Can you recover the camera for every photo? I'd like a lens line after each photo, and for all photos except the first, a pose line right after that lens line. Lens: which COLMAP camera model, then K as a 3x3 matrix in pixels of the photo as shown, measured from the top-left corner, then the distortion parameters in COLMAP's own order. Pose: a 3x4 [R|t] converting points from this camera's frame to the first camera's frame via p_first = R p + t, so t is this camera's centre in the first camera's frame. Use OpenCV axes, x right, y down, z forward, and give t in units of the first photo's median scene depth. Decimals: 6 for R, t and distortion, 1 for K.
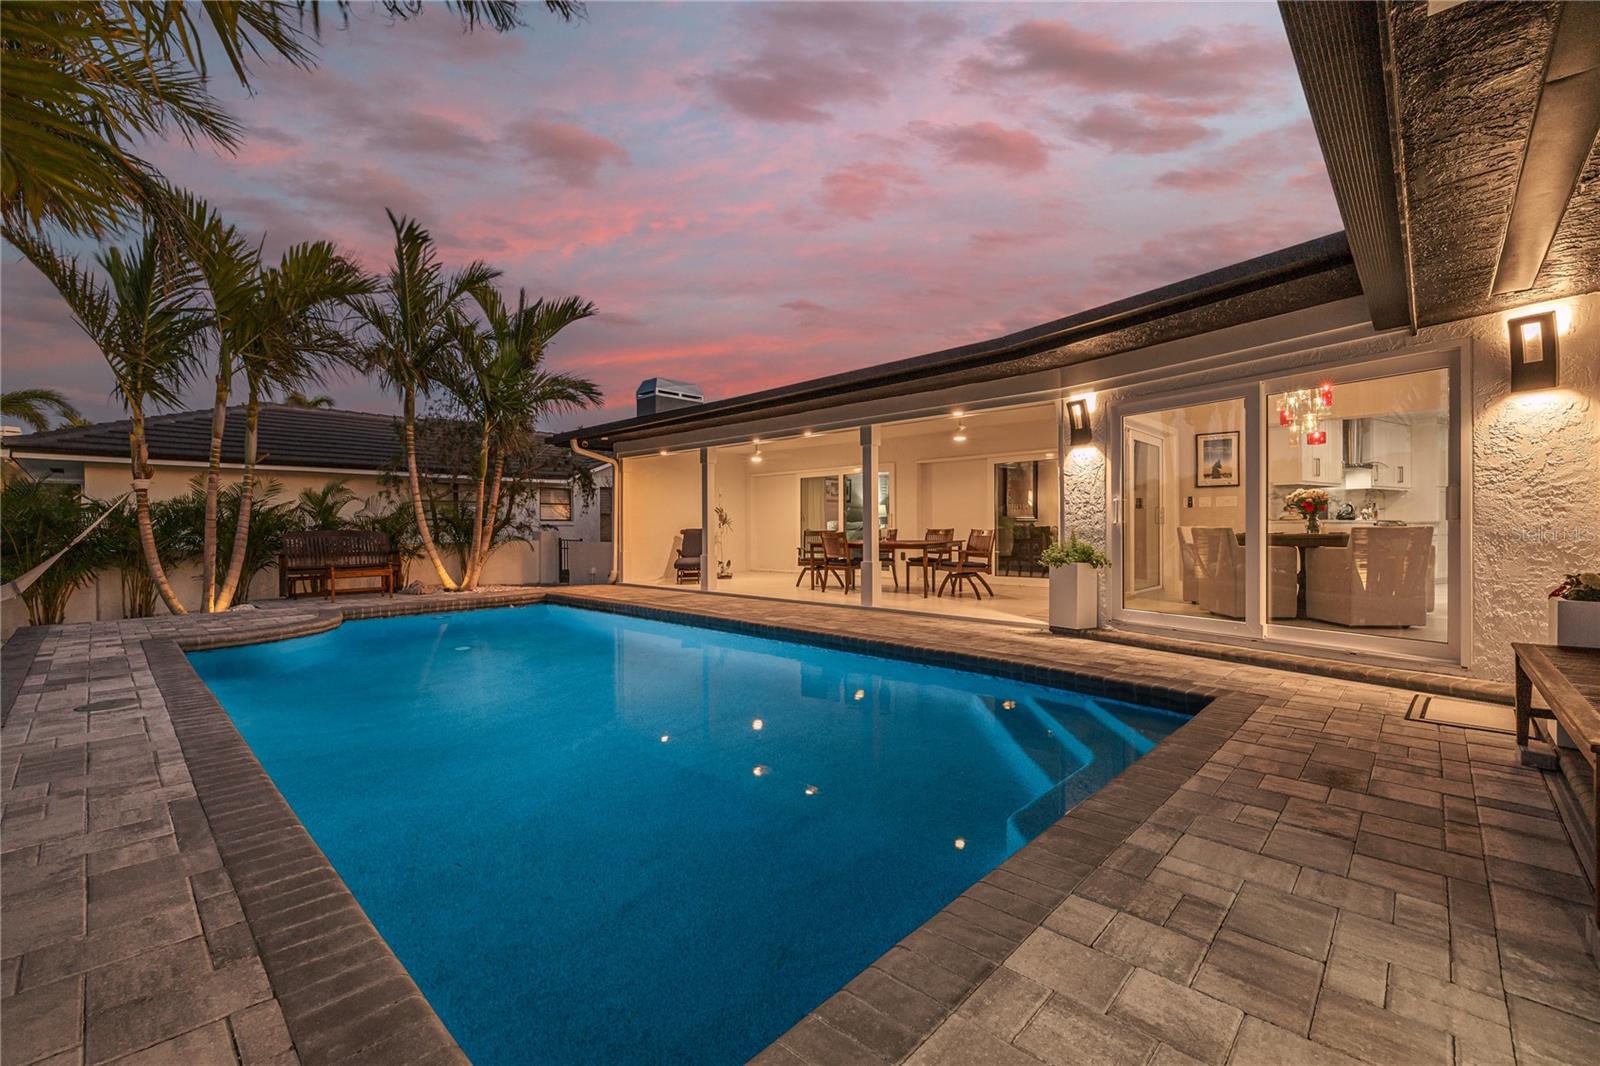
lens RADIAL K [[668.6, 0, 793.4], [0, 668.6, 532.5], [0, 0, 1]] dist [-0.002460, -0.000201]
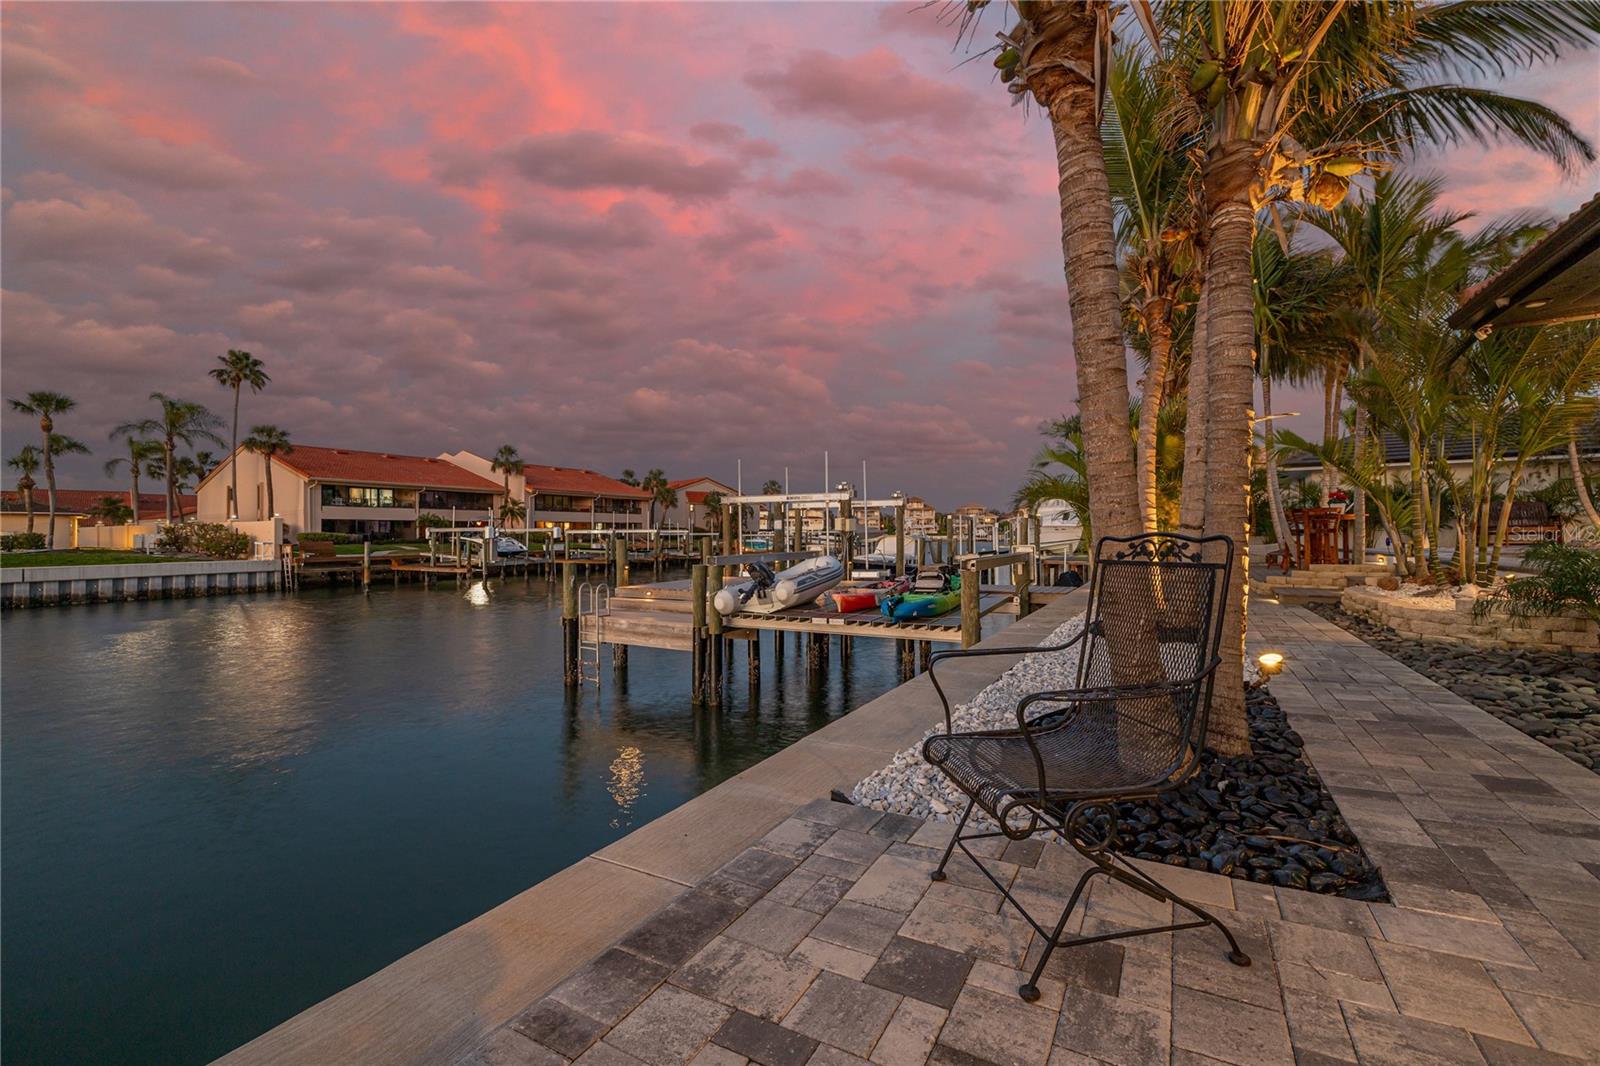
lens RADIAL K [[668.6, 0, 793.4], [0, 668.6, 532.5], [0, 0, 1]] dist [-0.002460, -0.000201]
pose [[0.239735, -0.003101, -0.970833, 0.304256], [0.000409, 0.999995, -0.003093, 0.060703], [0.970838, 0.000345, 0.239735, -0.732847]]
